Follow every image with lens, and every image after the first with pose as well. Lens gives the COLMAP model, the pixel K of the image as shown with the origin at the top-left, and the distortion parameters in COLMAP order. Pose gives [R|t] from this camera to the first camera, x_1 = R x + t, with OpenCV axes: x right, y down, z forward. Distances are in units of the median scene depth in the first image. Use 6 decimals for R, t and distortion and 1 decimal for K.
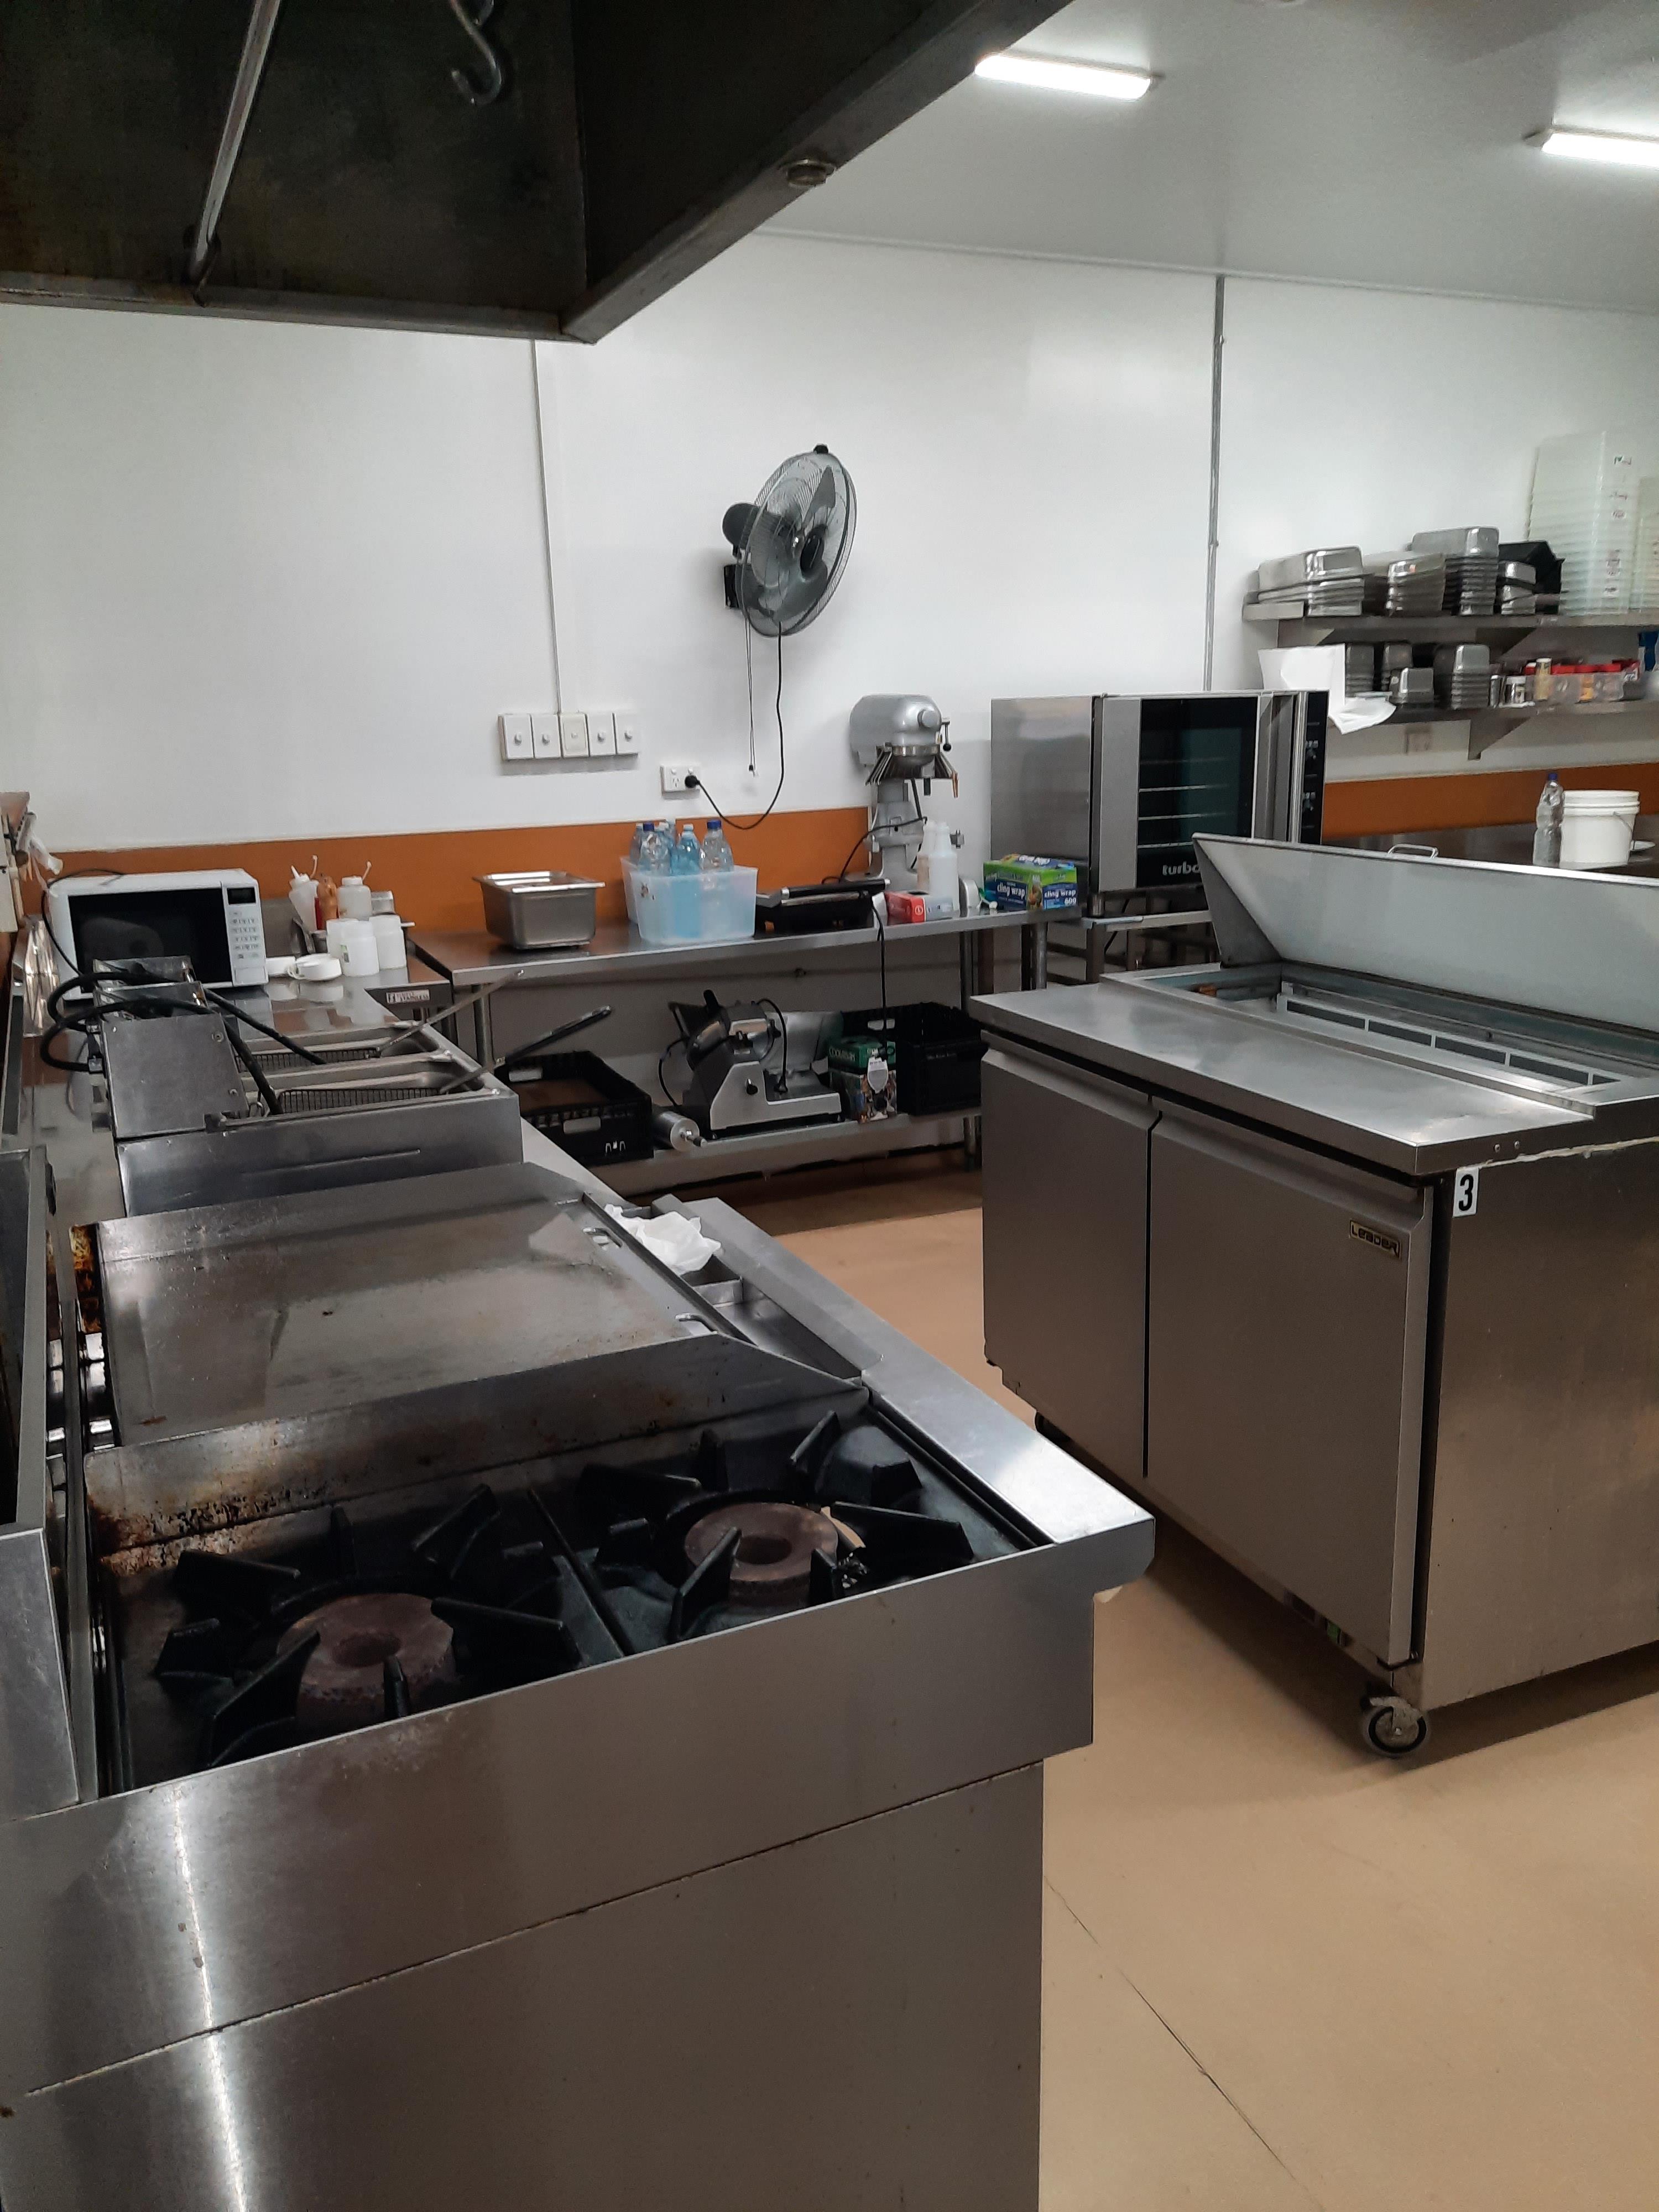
lens RADIAL K [[1642.9, 0, 830.4], [0, 1642.9, 1105.1], [0, 0, 1]] dist [0.050162, -0.006985]
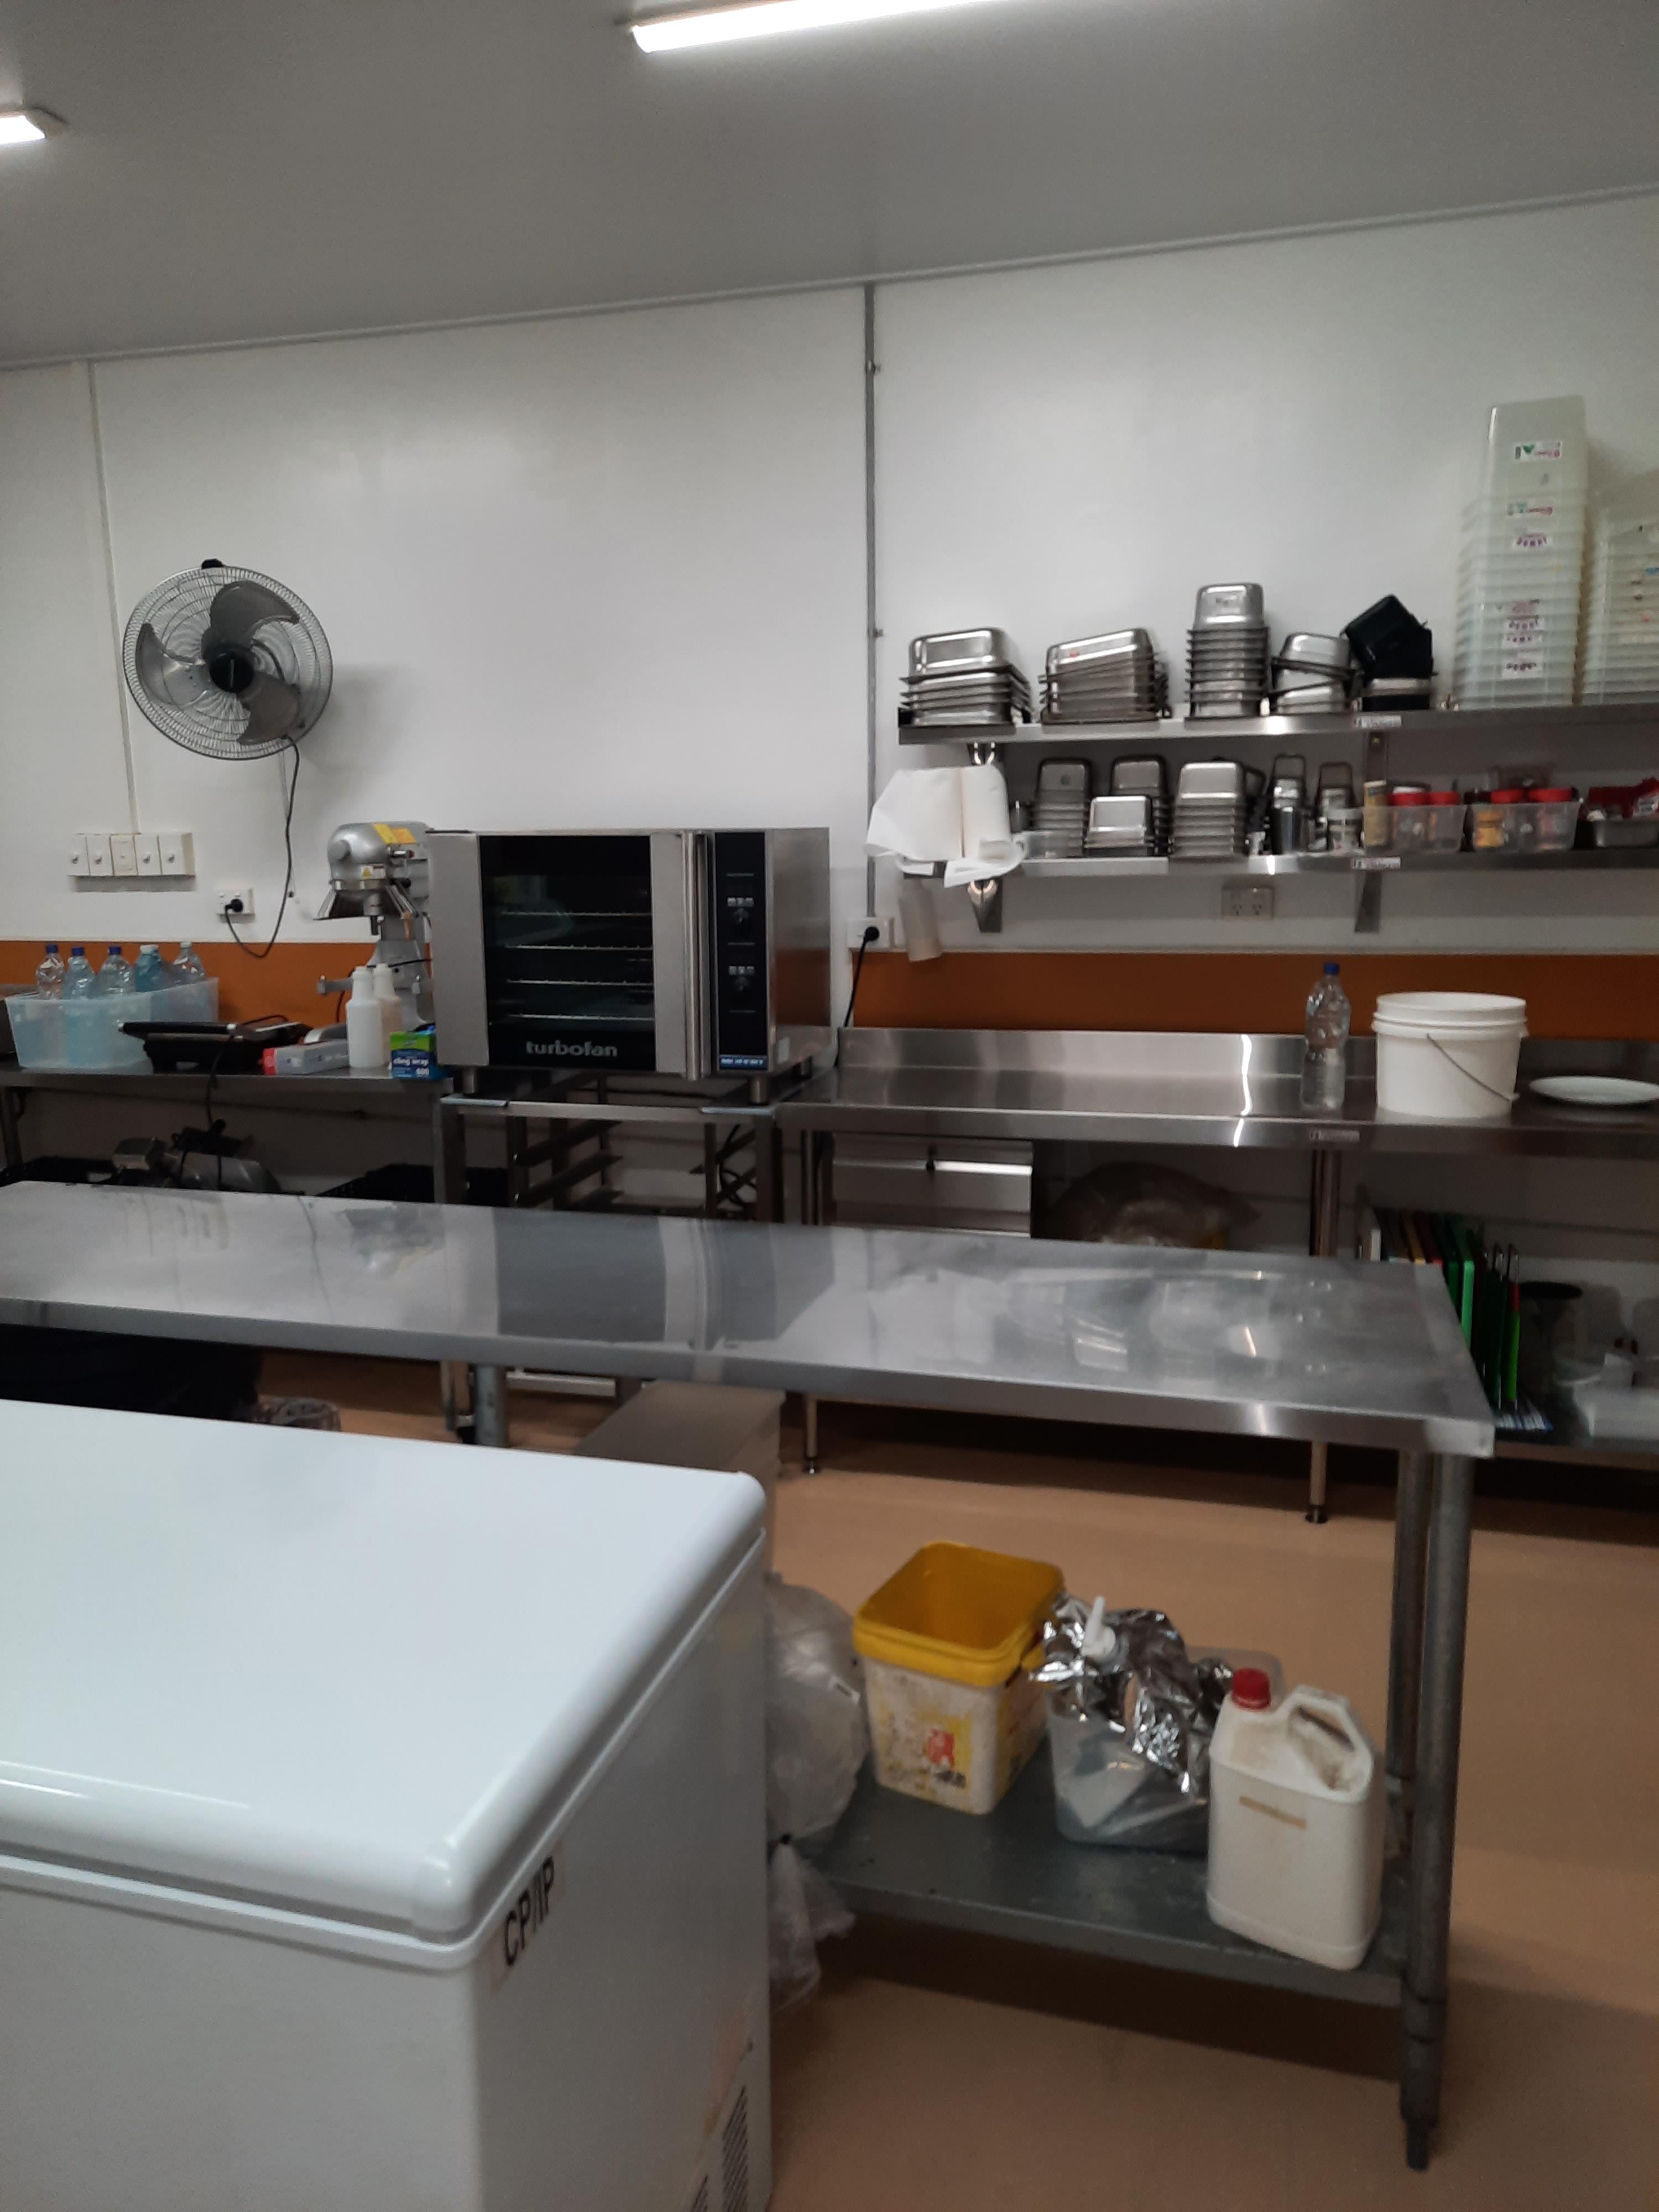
lens RADIAL K [[1642.9, 0, 830.4], [0, 1642.9, 1107.4], [0, 0, 1]] dist [0.050162, -0.006985]
pose [[0.758537, 0.127281, -0.639078, 0.818053], [-0.159900, 0.987110, 0.006806, -0.142024], [0.631707, 0.097026, 0.769112, 0.484034]]
